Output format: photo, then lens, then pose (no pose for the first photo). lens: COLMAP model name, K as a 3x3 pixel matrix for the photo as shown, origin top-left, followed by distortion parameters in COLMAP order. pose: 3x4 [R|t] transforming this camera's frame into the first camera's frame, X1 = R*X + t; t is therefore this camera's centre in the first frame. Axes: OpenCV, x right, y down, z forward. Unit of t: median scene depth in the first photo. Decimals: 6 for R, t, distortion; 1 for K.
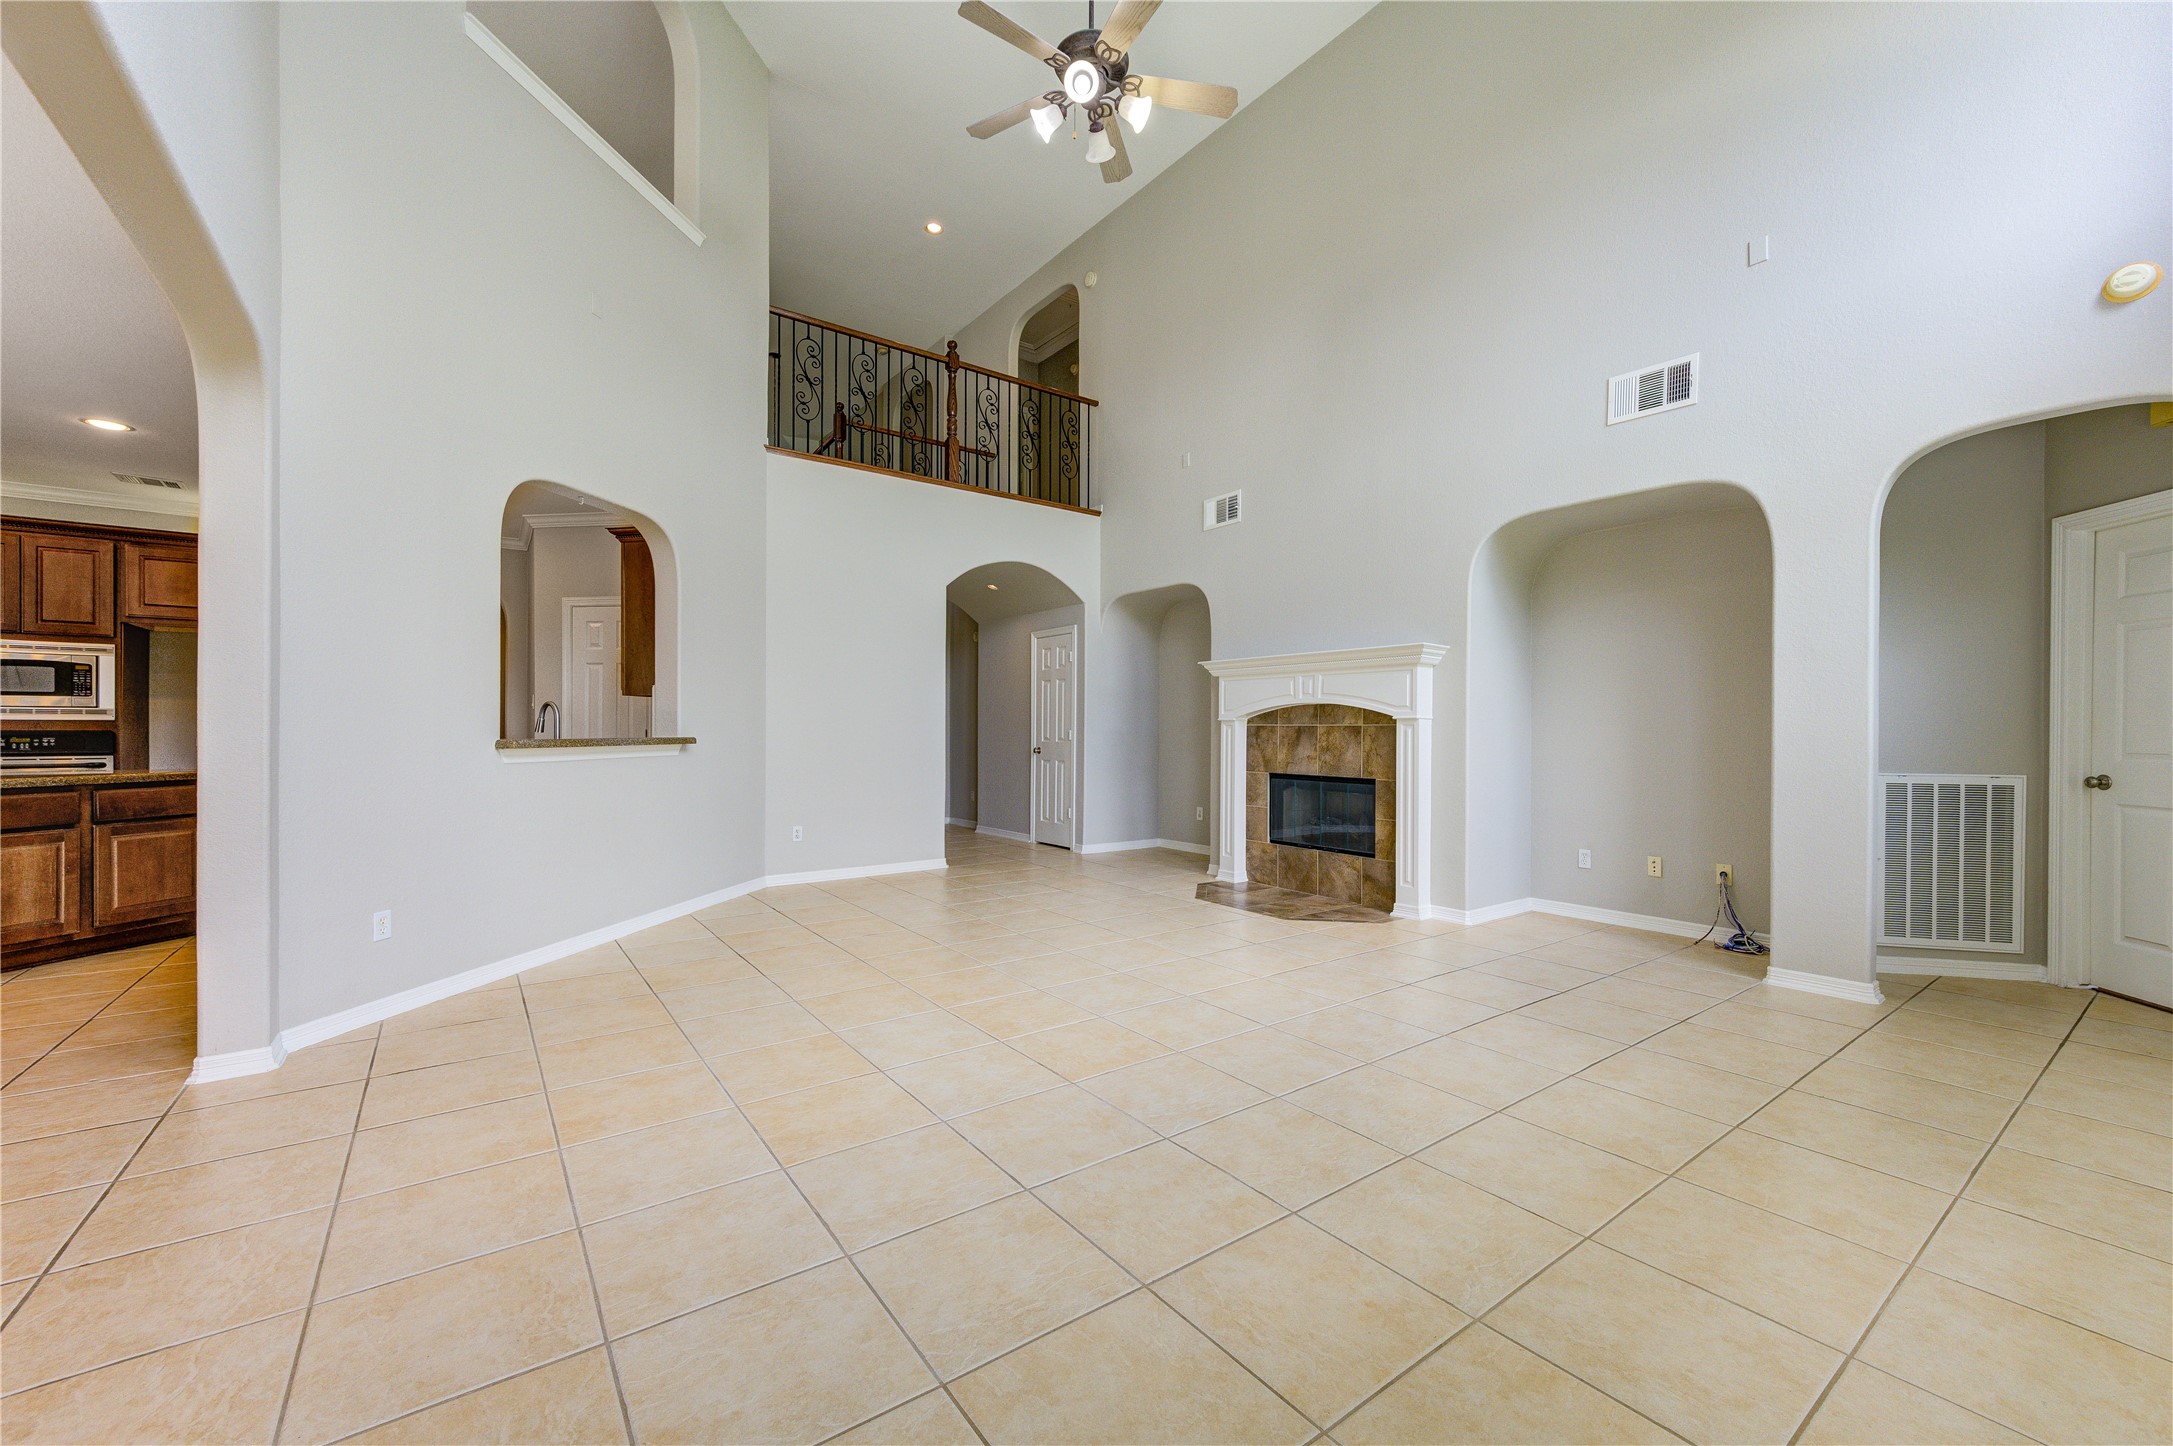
lens RADIAL K [[844.1, 0, 1093.1], [0, 844.1, 731.8], [0, 0, 1]] dist [0.001908, -0.000045]
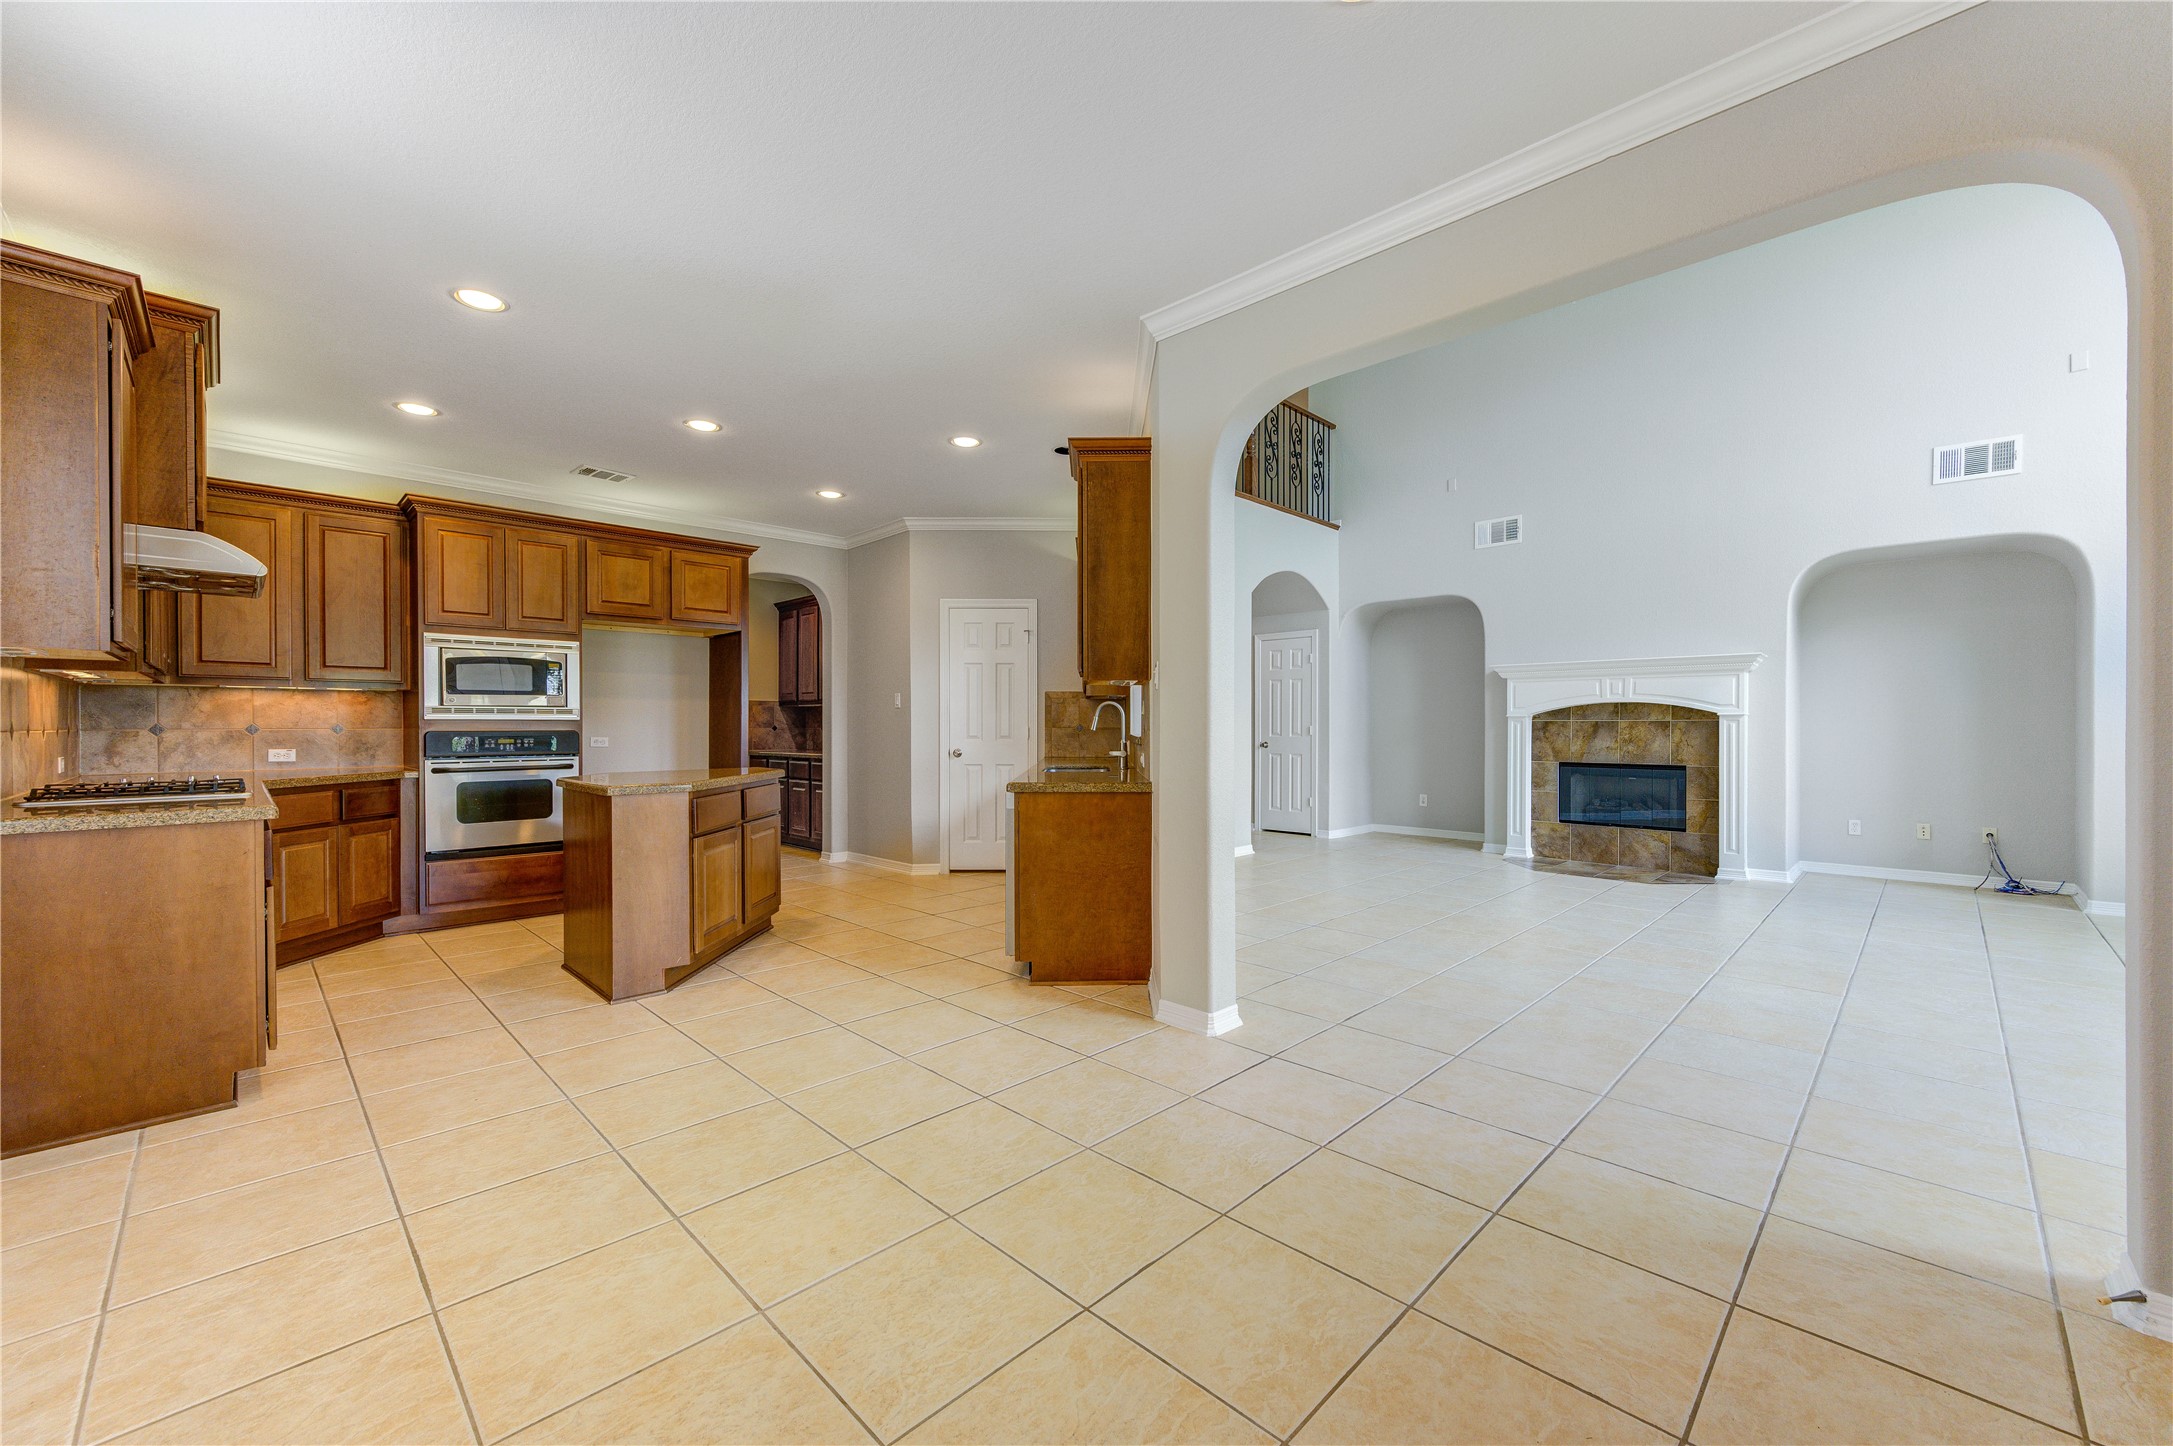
lens RADIAL K [[844.1, 0, 1093.1], [0, 844.1, 731.8], [0, 0, 1]] dist [0.001908, -0.000045]
pose [[0.987247, -0.005398, 0.159103, -0.664569], [0.004451, 0.999970, 0.006311, -0.003212], [-0.159132, -0.005523, 0.987242, -0.044795]]
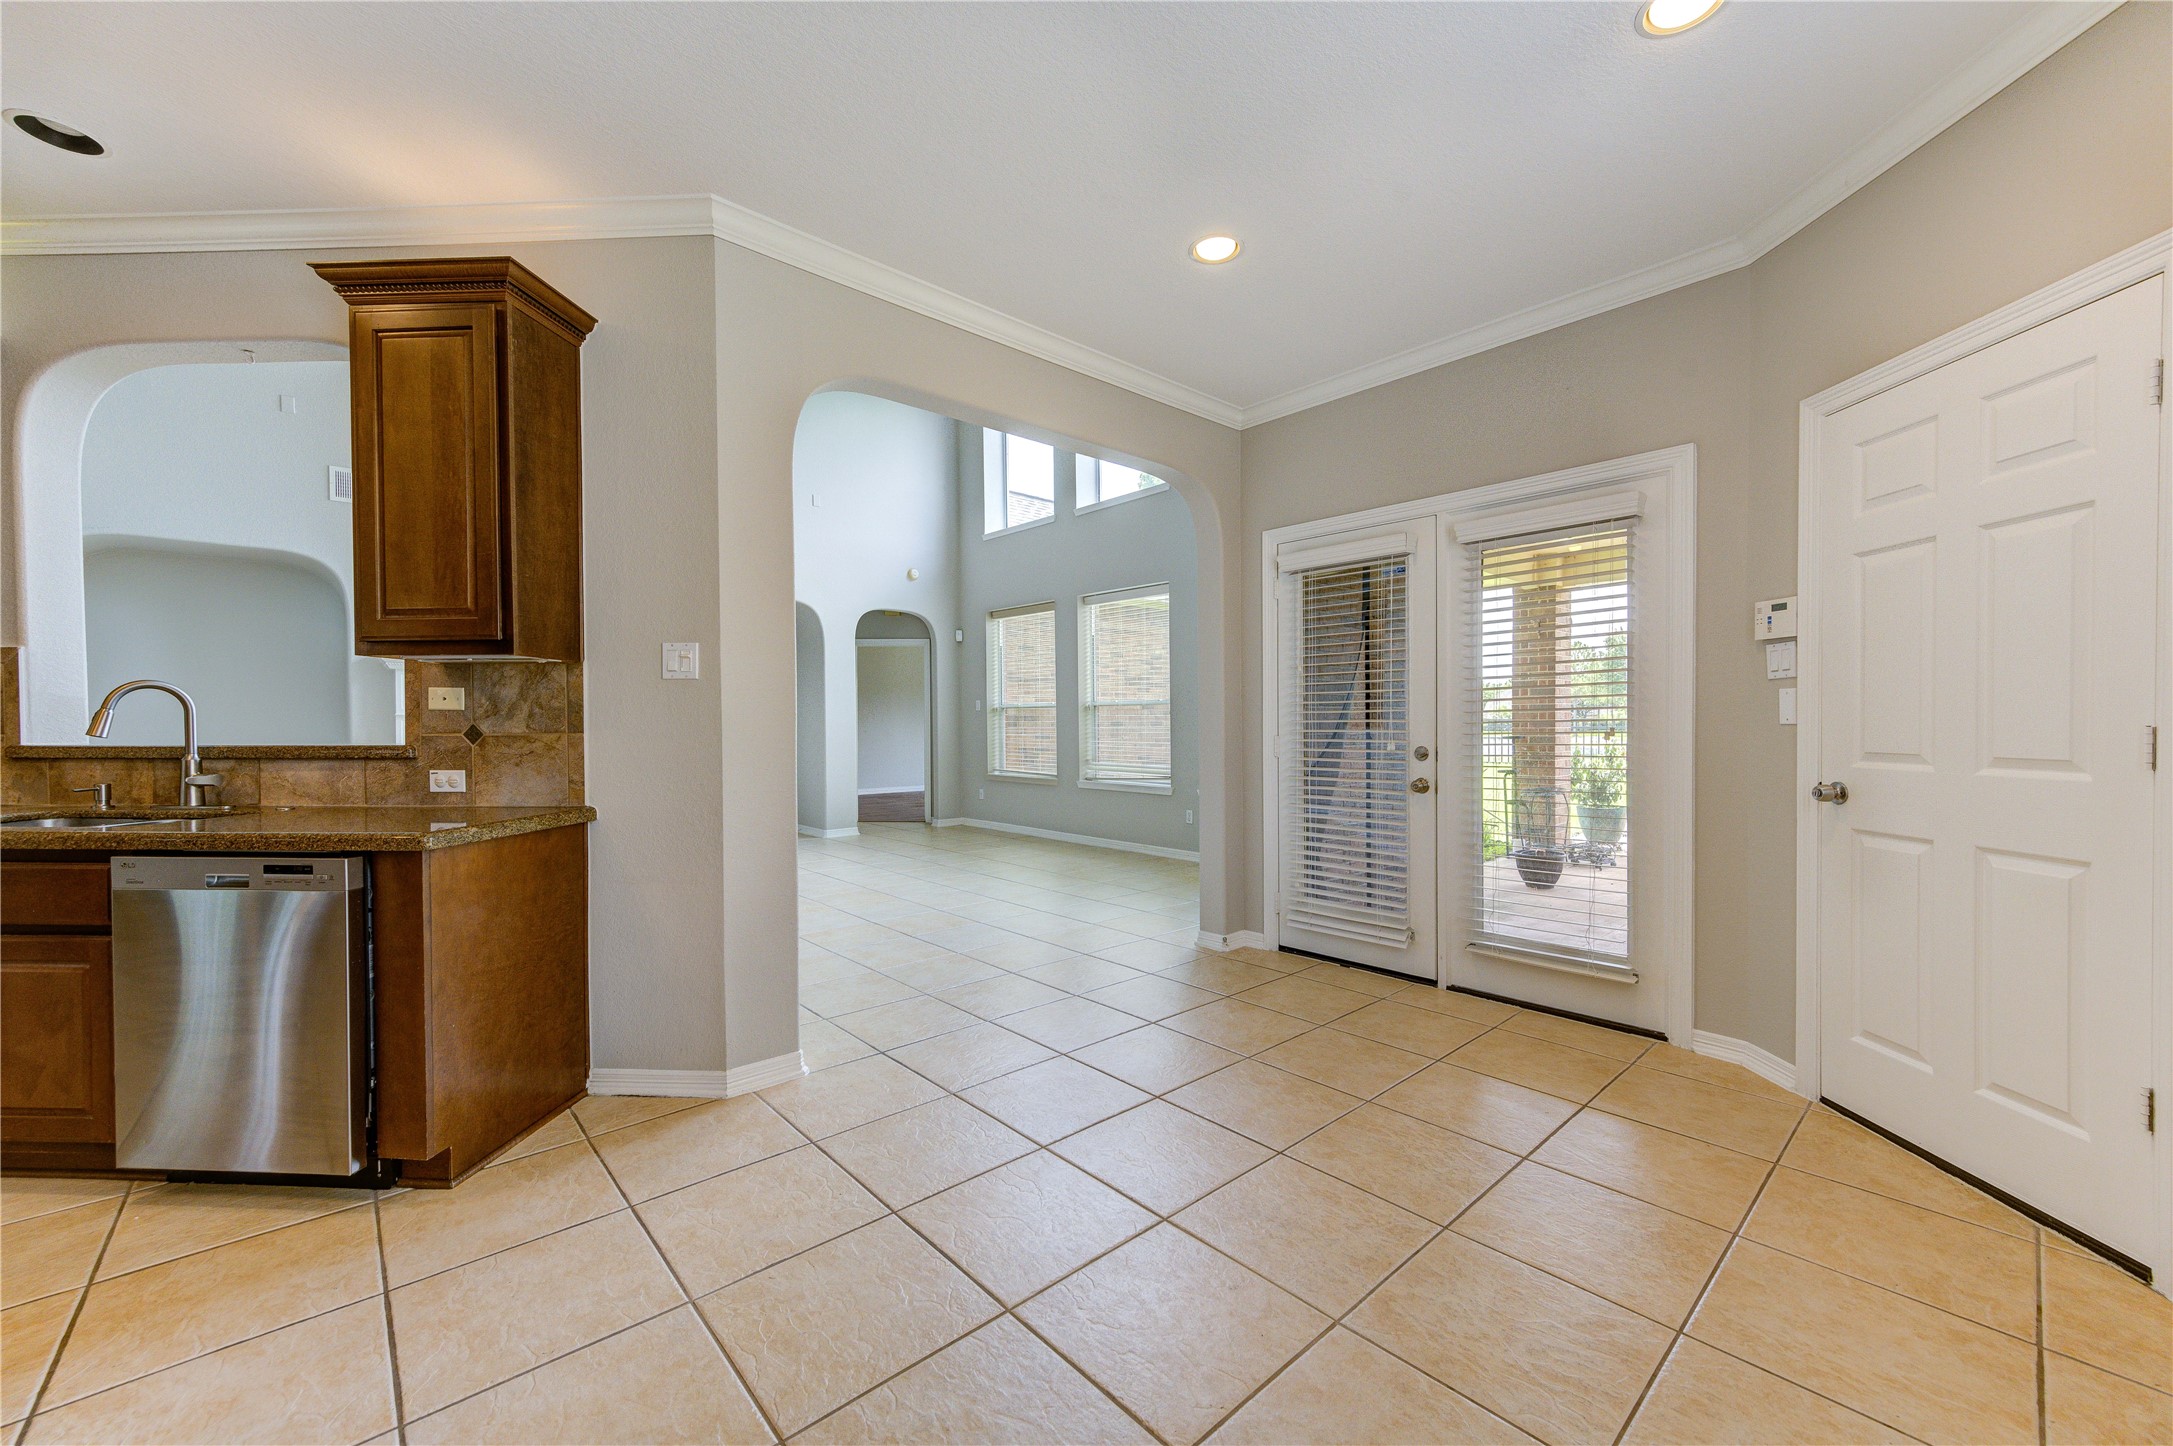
lens RADIAL K [[844.1, 0, 1093.1], [0, 844.1, 731.8], [0, 0, 1]] dist [0.001908, -0.000045]
pose [[-0.098667, -0.013798, 0.995025, -0.987887], [0.004325, 0.999888, 0.014295, -0.006047], [-0.995111, 0.005714, -0.098596, 0.347460]]
